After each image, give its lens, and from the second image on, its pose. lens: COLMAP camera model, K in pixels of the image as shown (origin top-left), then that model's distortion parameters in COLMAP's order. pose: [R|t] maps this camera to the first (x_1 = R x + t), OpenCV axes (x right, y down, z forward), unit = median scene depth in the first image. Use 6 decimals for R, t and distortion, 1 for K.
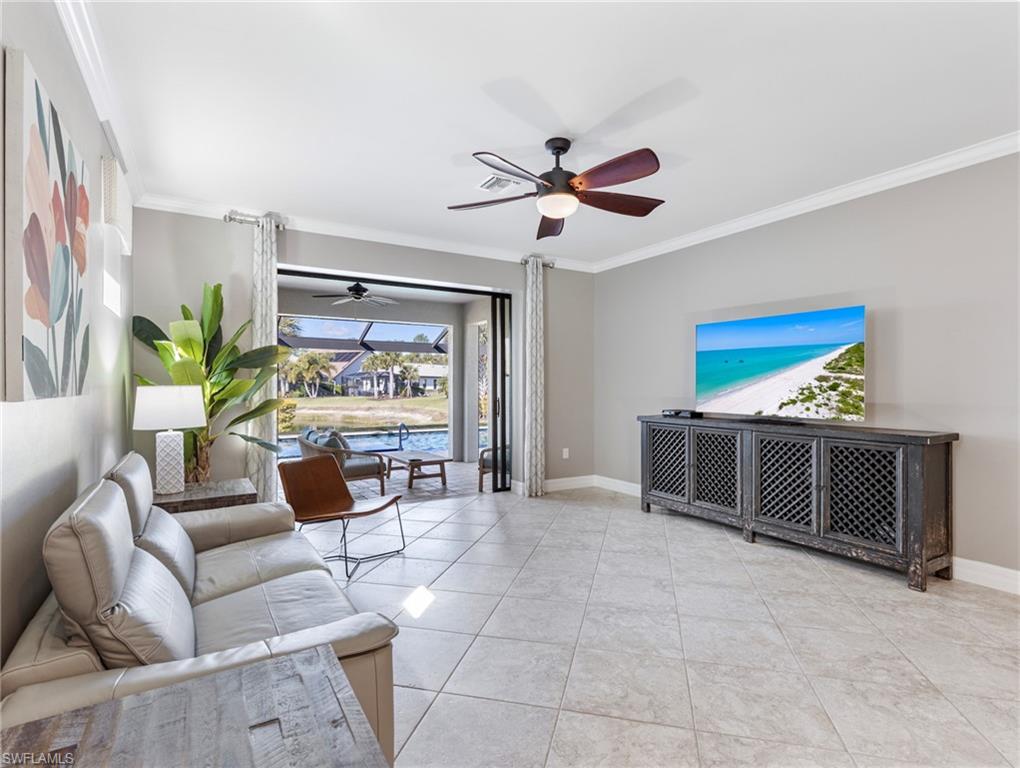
lens RADIAL K [[515.9, 0, 519.5], [0, 515.9, 389.1], [0, 0, 1]] dist [0.008675, 0.000116]
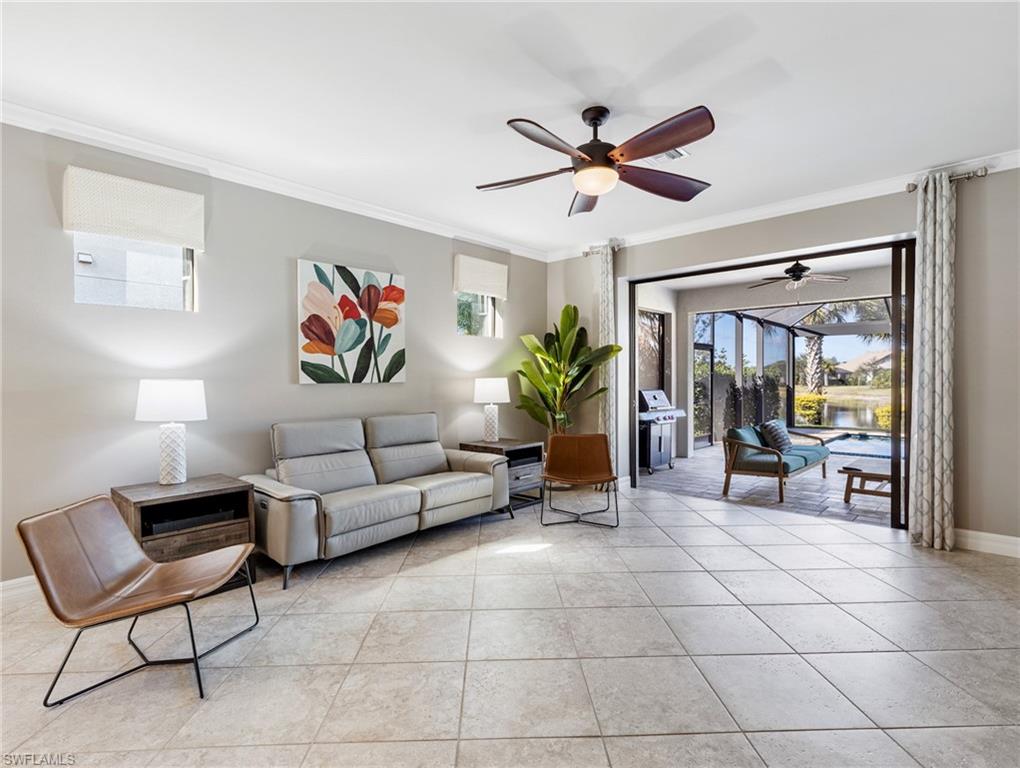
lens RADIAL K [[515.9, 0, 519.5], [0, 515.9, 389.1], [0, 0, 1]] dist [0.008675, 0.000116]
pose [[0.284422, 0.018296, -0.958525, 0.672408], [-0.000641, 0.999821, 0.018894, -0.001092], [0.958699, -0.004759, 0.284383, 0.438035]]
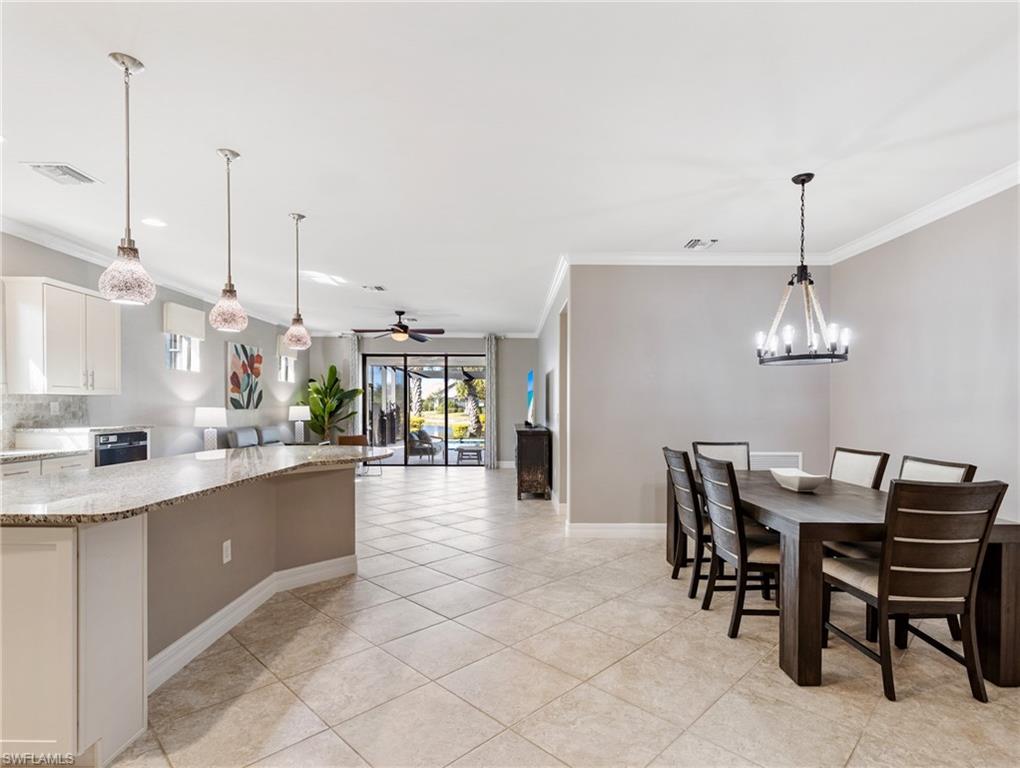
lens RADIAL K [[514.9, 0, 512.5], [0, 514.9, 415.4], [0, 0, 1]] dist [0.000235, 0.000173]
pose [[0.859471, 0.014754, -0.510972, 1.345183], [-0.007095, 0.999831, 0.016935, -0.008162], [0.511136, -0.010930, 0.859431, -0.654224]]
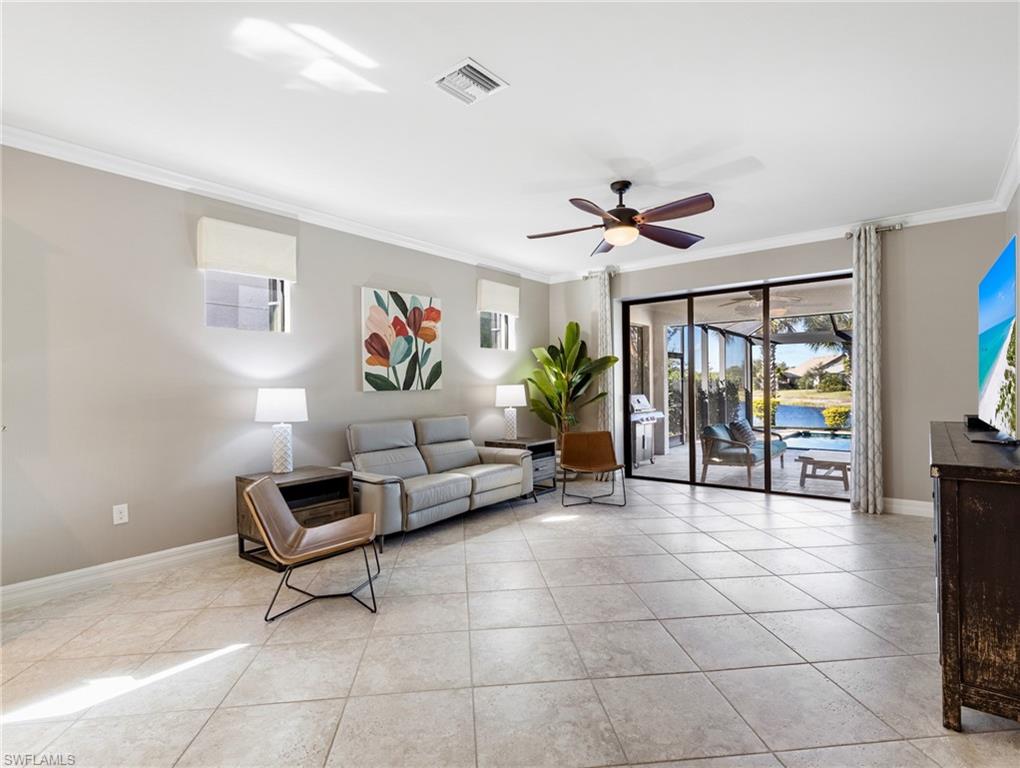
lens RADIAL K [[517.1, 0, 520.1], [0, 517.1, 393.5], [0, 0, 1]] dist [0.011099, 0.000022]
pose [[0.356113, 0.010788, -0.934381, 0.824239], [0.007800, 0.999864, 0.014516, -0.001654], [0.934411, -0.012457, 0.355980, 0.243187]]
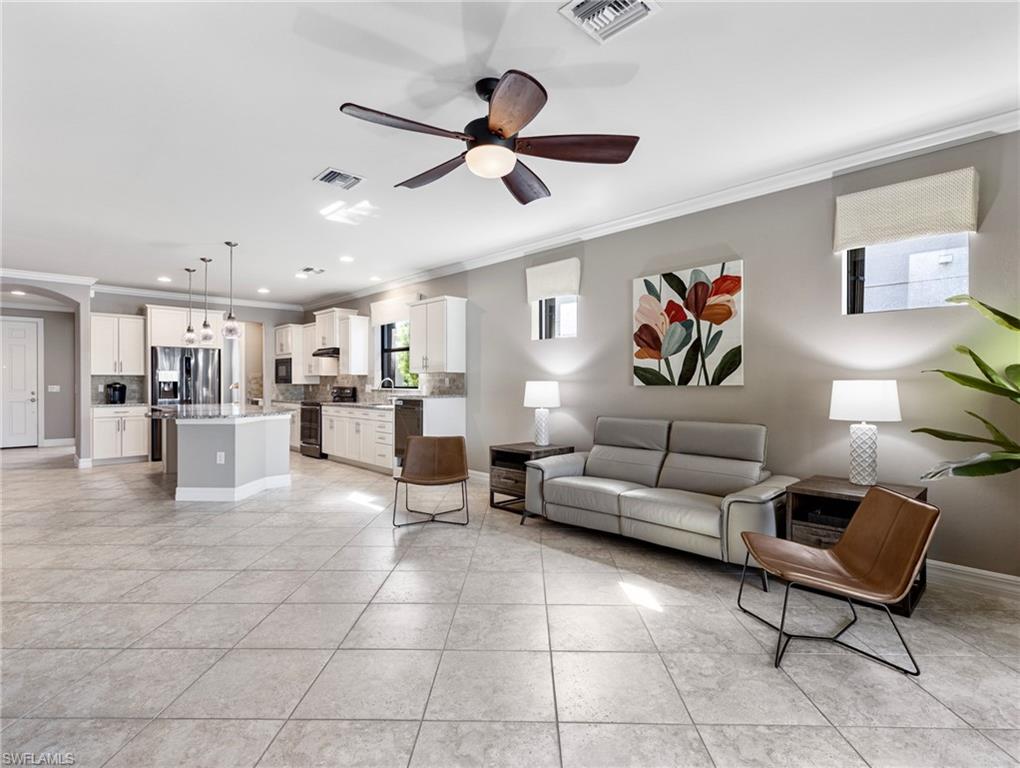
lens RADIAL K [[515.9, 0, 519.5], [0, 515.9, 389.1], [0, 0, 1]] dist [0.008675, 0.000116]
pose [[-0.973446, 0.005536, -0.228850, 0.158361], [0.001332, 0.999828, 0.018520, -0.005771], [0.228913, 0.017723, -0.973286, 1.316298]]
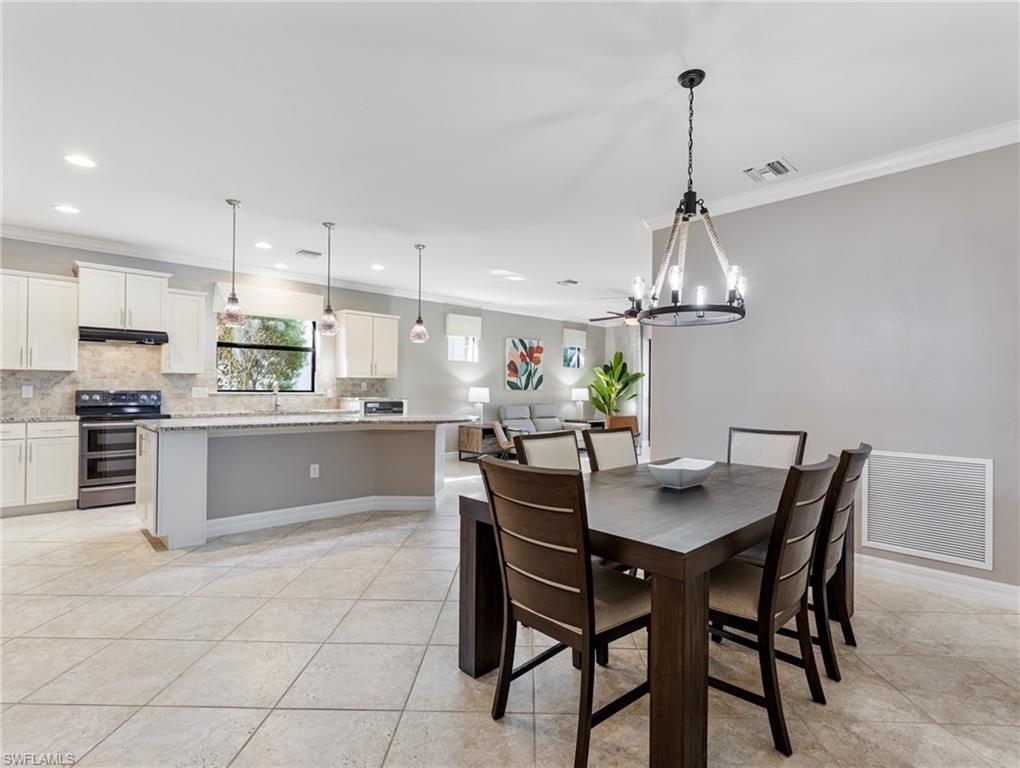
lens RADIAL K [[515.9, 0, 519.5], [0, 515.9, 389.1], [0, 0, 1]] dist [0.008675, 0.000116]
pose [[0.226269, 0.002559, -0.974062, 1.826133], [-0.015132, 0.999885, -0.000888, 0.005228], [0.973947, 0.014940, 0.226282, -0.116519]]
